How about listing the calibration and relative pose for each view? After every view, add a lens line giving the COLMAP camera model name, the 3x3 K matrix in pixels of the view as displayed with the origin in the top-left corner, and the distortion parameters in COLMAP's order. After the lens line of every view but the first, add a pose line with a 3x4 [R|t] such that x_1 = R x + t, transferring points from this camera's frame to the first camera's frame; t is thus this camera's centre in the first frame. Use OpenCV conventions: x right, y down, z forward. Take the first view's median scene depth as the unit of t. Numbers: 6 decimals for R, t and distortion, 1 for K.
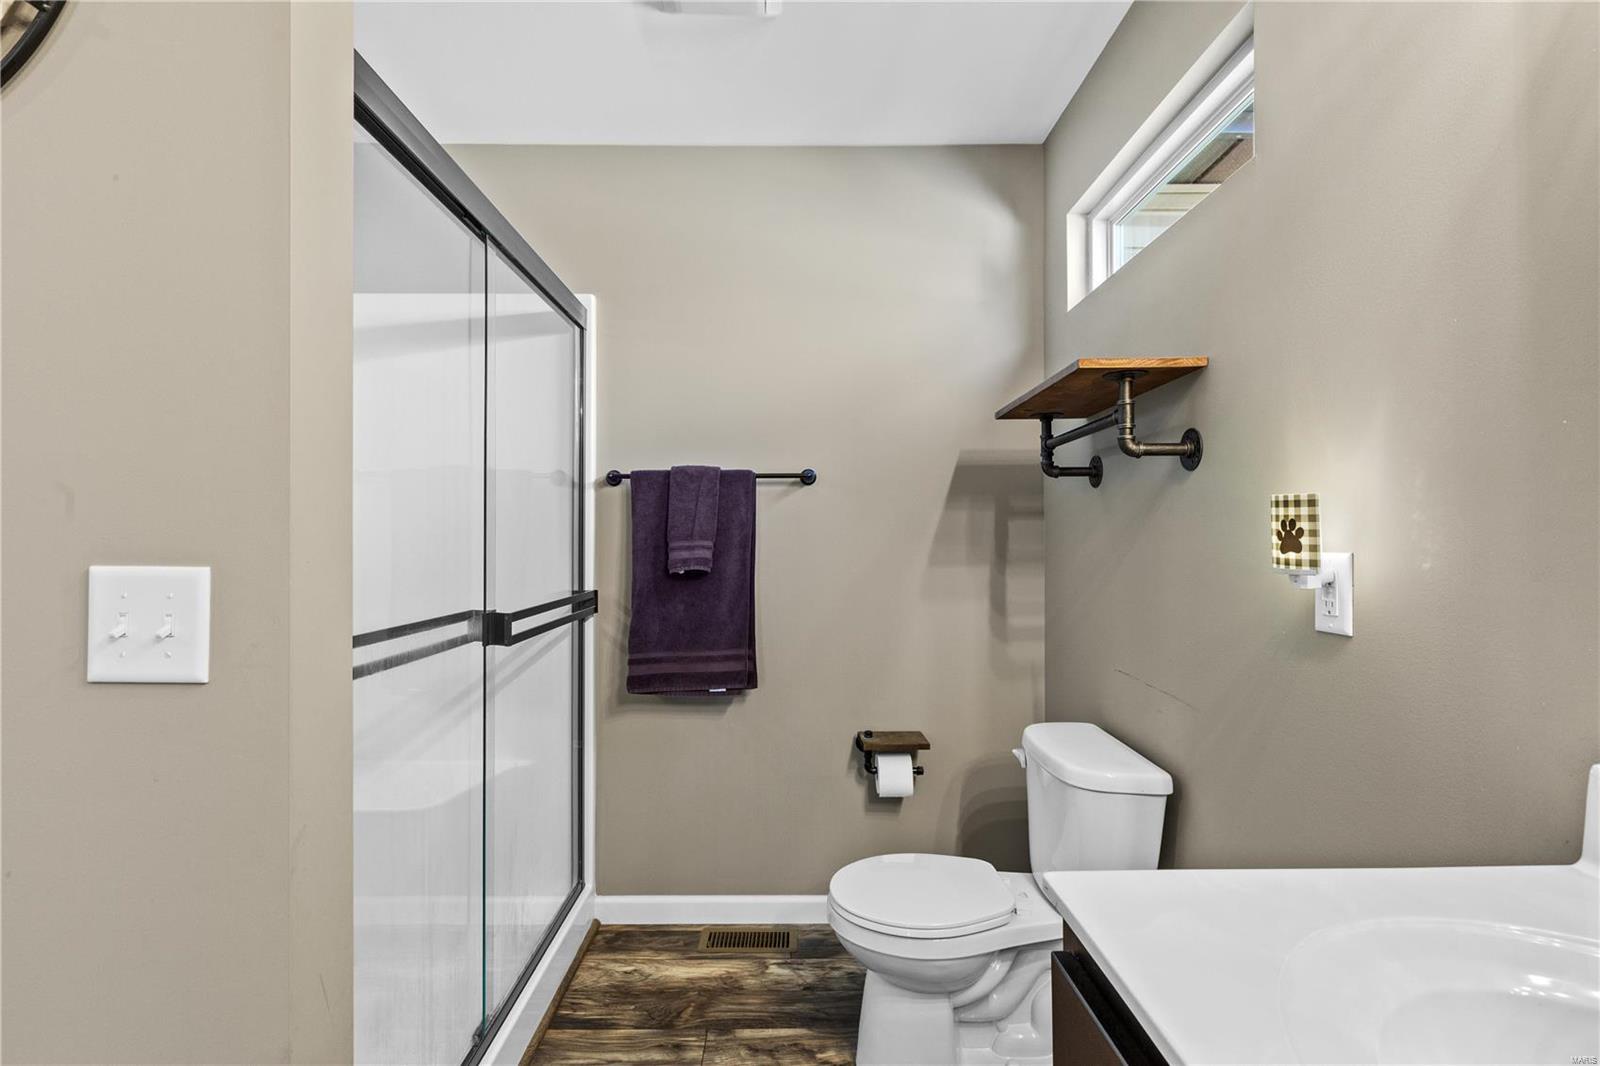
lens RADIAL K [[757.8, 0, 798.2], [0, 757.8, 539.0], [0, 0, 1]] dist [0.000808, -0.000210]
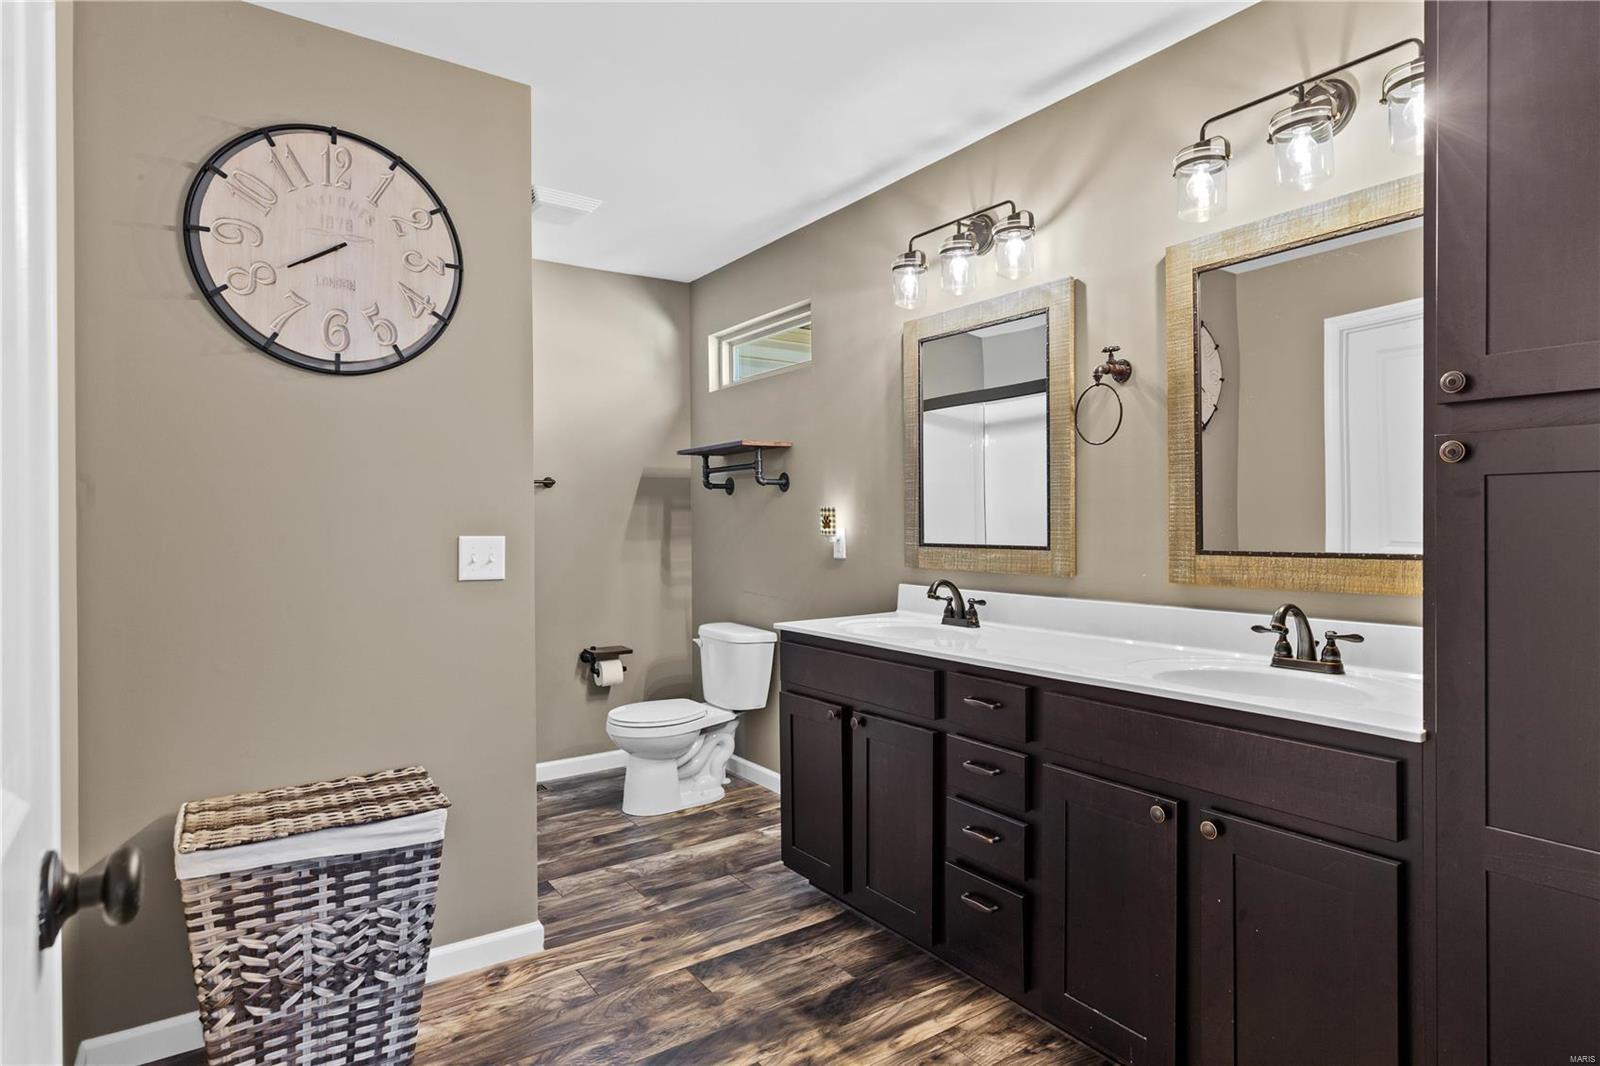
lens RADIAL K [[867.5, 0, 800.0], [0, 867.5, 533.0], [0, 0, 1]] dist [-0.000207, -0.000023]
pose [[0.827375, -0.010348, 0.561554, -0.597298], [0.002778, 0.999893, 0.014333, -0.005433], [-0.561643, -0.010298, 0.827316, -0.770370]]
